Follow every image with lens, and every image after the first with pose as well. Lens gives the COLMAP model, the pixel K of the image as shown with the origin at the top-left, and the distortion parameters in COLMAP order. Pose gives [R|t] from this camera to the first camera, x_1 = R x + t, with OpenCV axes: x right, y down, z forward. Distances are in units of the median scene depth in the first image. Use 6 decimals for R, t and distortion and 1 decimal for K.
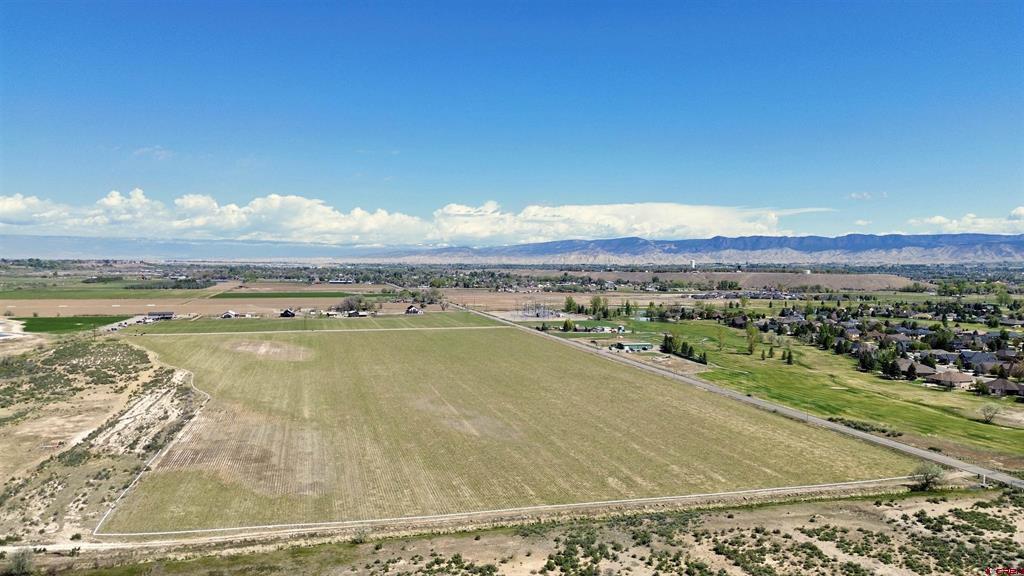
lens RADIAL K [[723.8, 0, 511.1], [0, 723.8, 288.6], [0, 0, 1]] dist [0.073492, -0.067626]
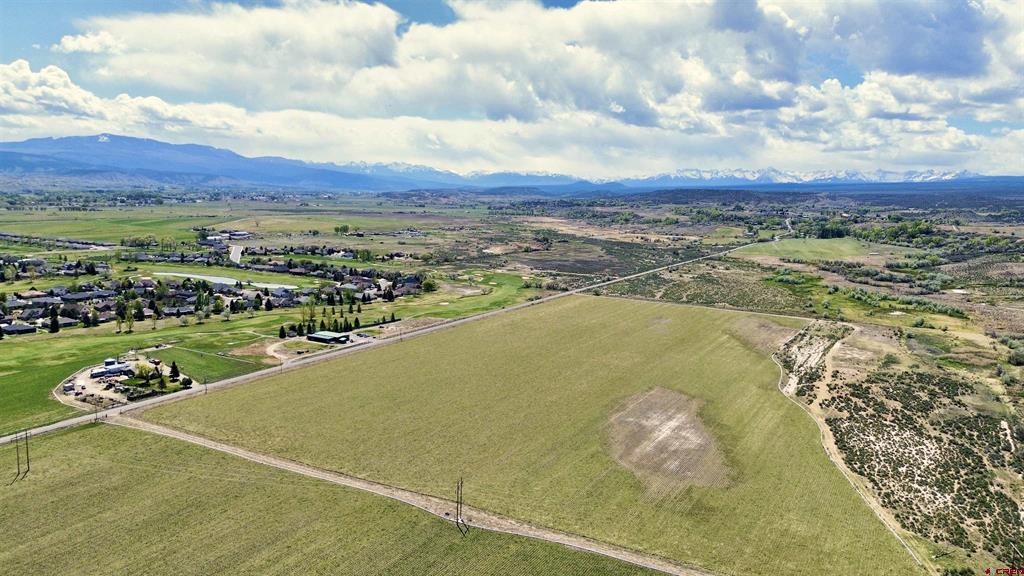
lens RADIAL K [[724.3, 0, 511.4], [0, 724.3, 283.4], [0, 0, 1]] dist [0.072565, -0.070637]
pose [[-0.702285, -0.116903, 0.702232, -1.129997], [-0.005149, 0.987233, 0.159199, -0.246515], [-0.711877, 0.108187, -0.693921, 2.536135]]
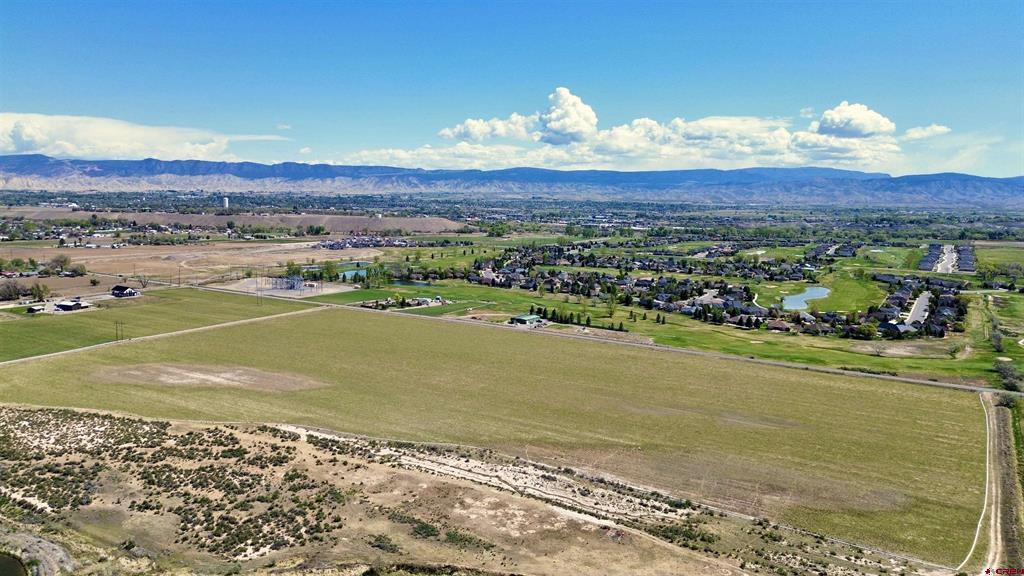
lens RADIAL K [[720.4, 0, 510.7], [0, 720.4, 300.4], [0, 0, 1]] dist [0.074650, -0.073139]
pose [[0.733840, -0.093876, 0.672805, -1.023713], [0.013229, 0.992193, 0.124011, -0.153913], [-0.679194, -0.082103, 0.729353, 0.339969]]
